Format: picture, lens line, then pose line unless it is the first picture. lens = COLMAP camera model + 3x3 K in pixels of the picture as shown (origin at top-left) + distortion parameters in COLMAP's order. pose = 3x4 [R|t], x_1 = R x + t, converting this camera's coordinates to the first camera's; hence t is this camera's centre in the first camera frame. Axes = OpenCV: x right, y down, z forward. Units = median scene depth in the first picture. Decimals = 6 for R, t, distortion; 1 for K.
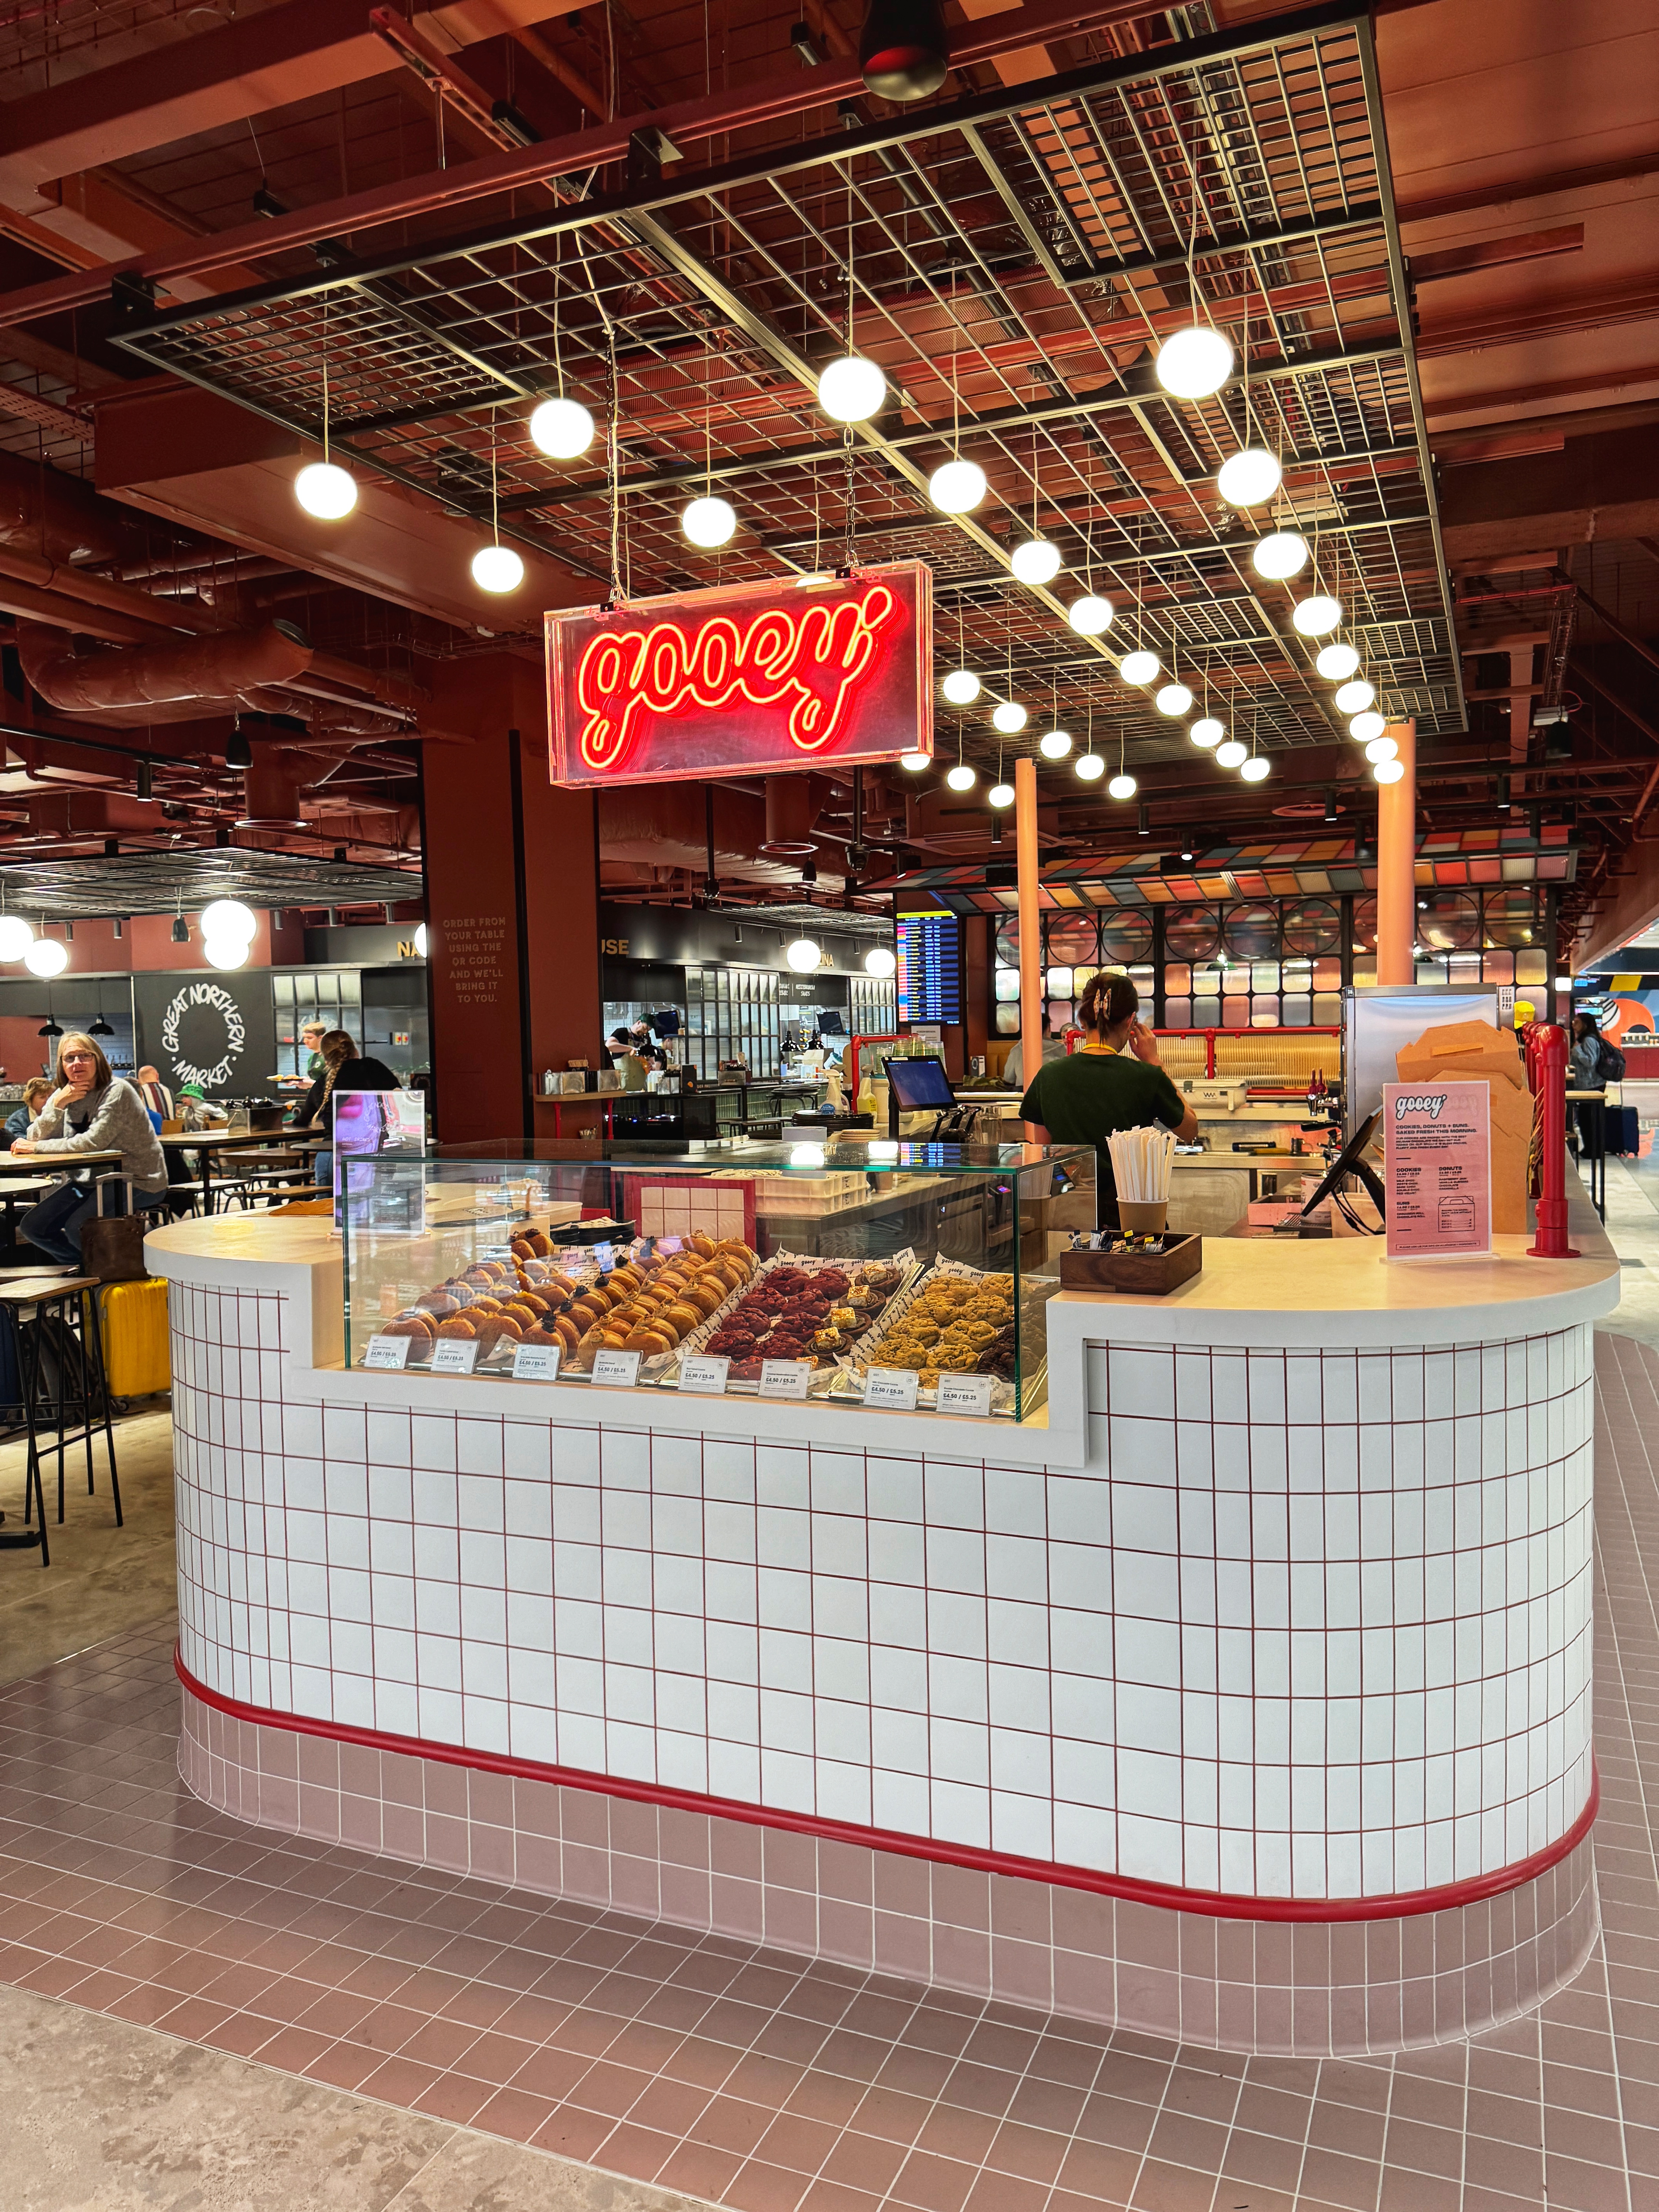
lens RADIAL K [[1584.5, 0, 842.3], [0, 1584.5, 1119.8], [0, 0, 1]] dist [-0.014336, -0.012748]
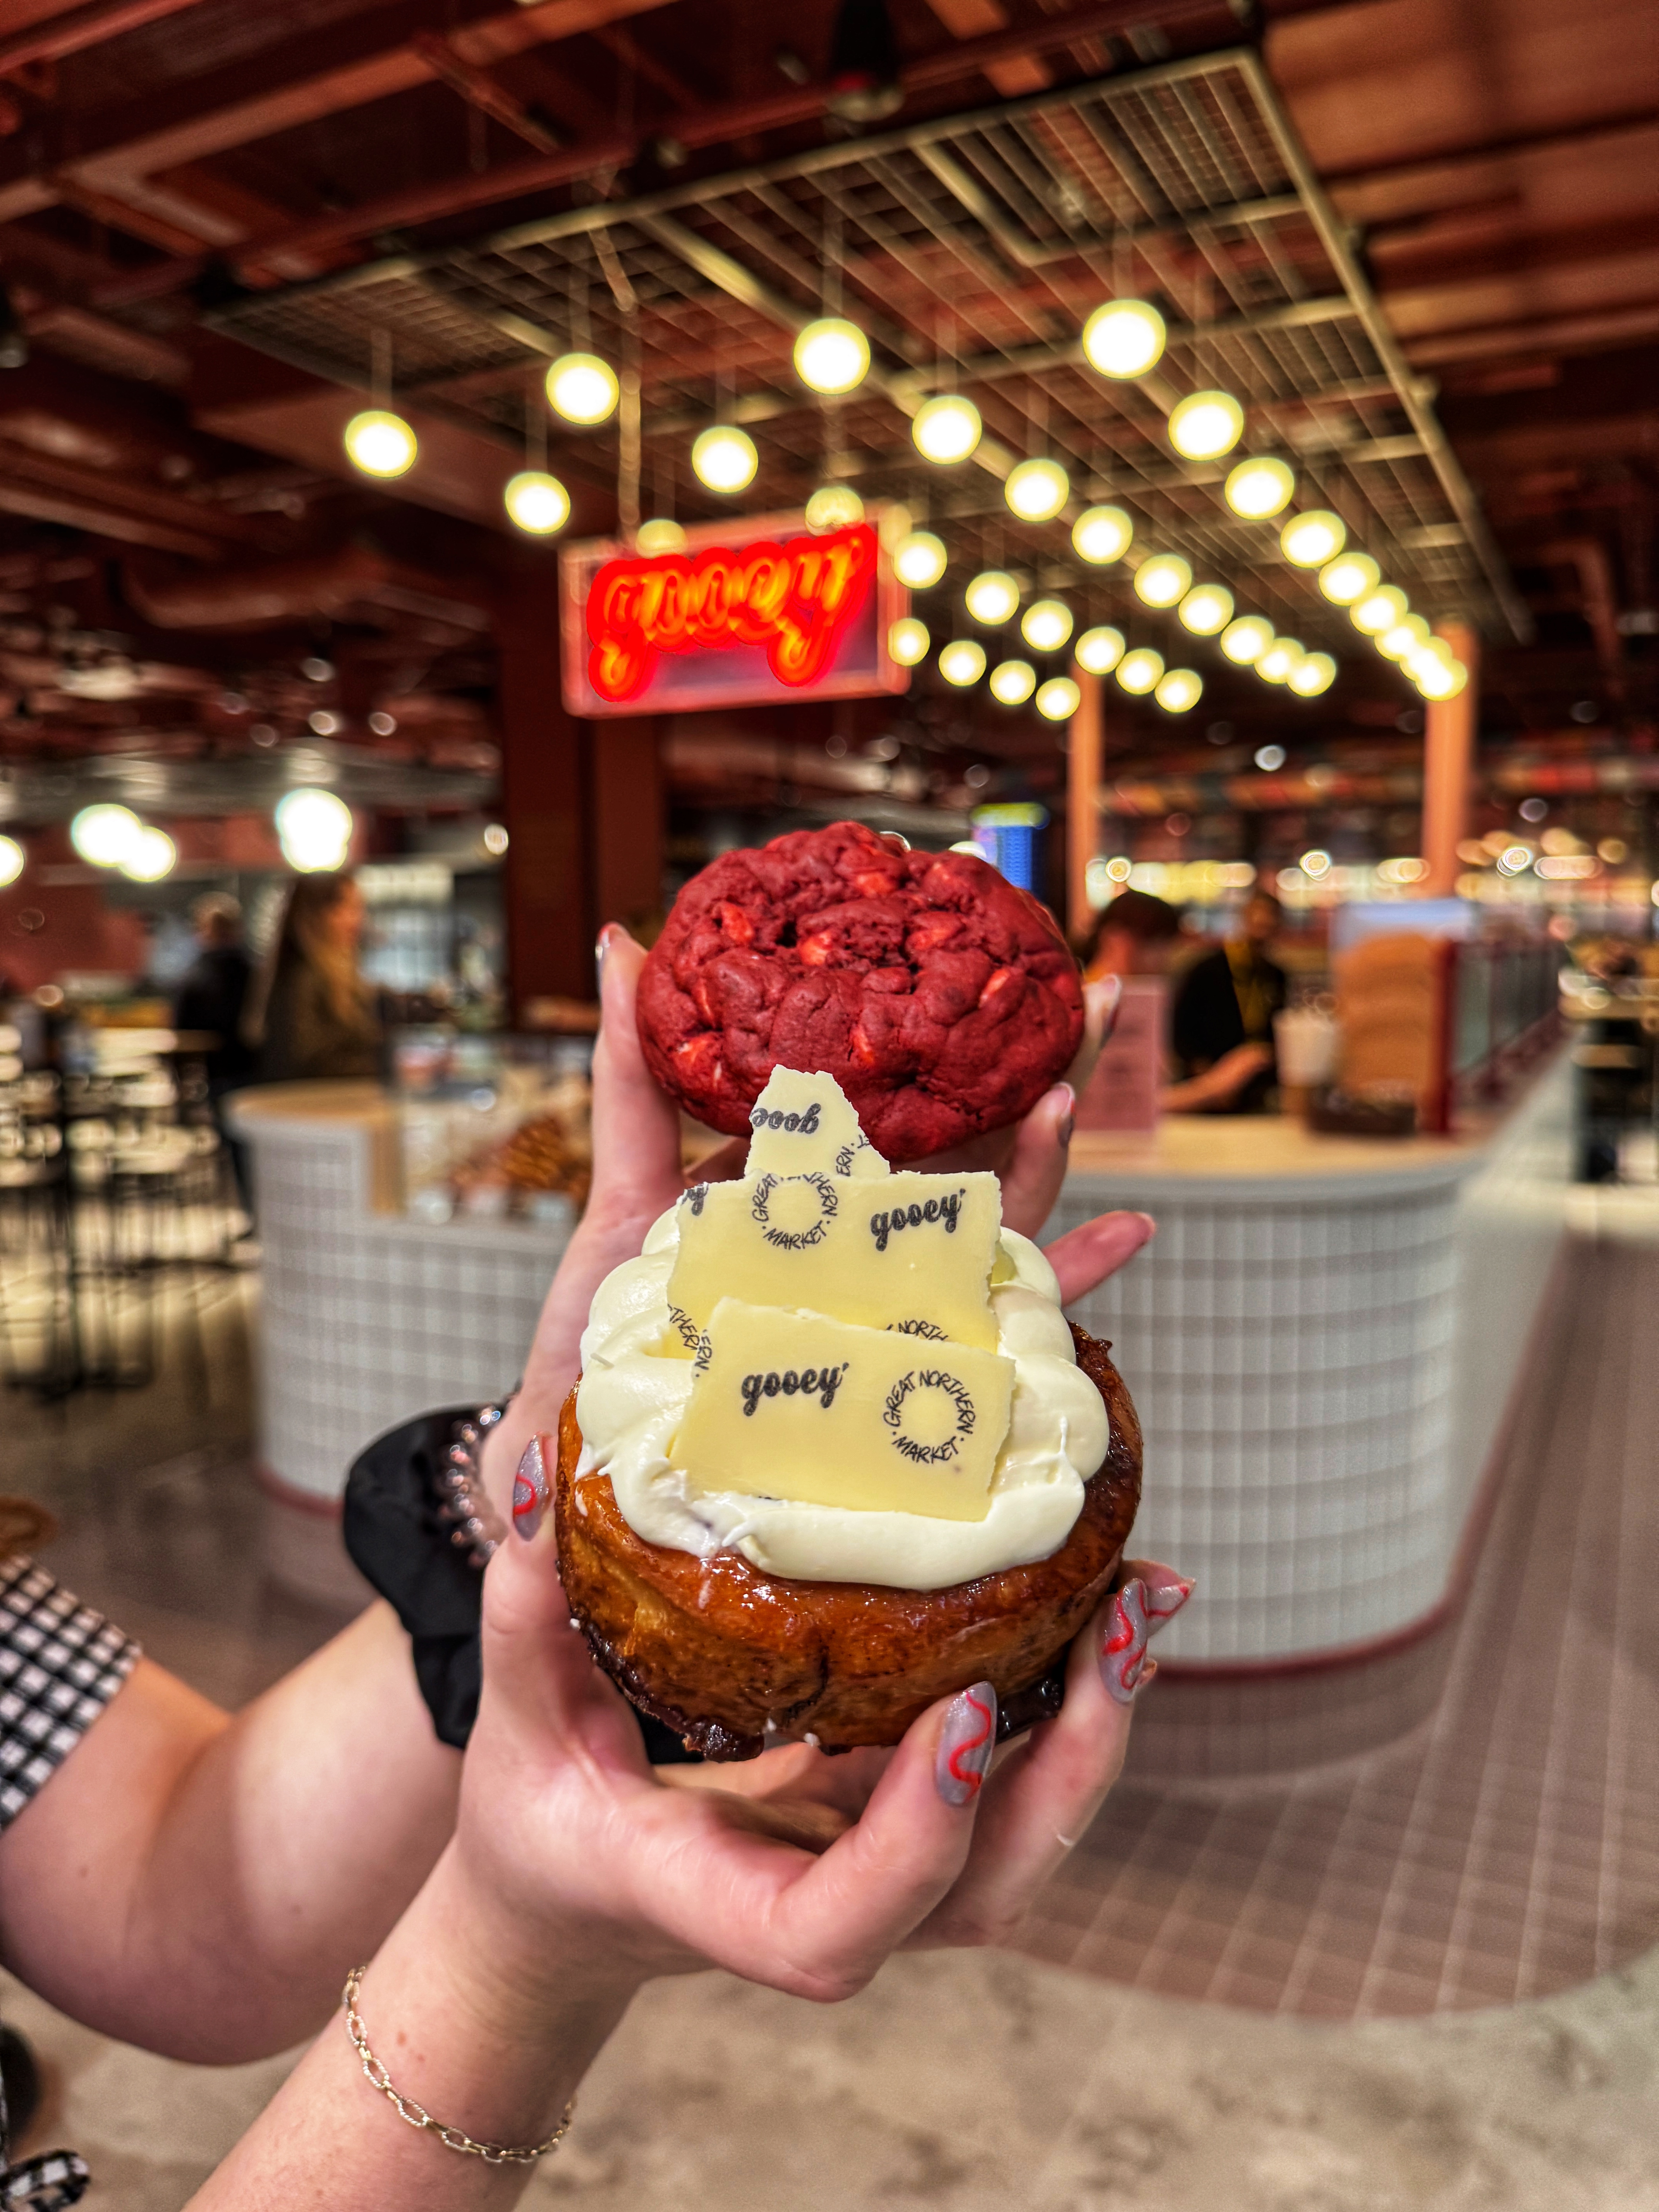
lens RADIAL K [[1584.5, 0, 814.3], [0, 1584.5, 1093.6], [0, 0, 1]] dist [-0.014336, -0.012748]
pose [[0.997555, 0.022190, -0.066262, 0.053335], [-0.019242, 0.998811, 0.044800, 0.011006], [0.067178, -0.043415, 0.996796, -0.104650]]
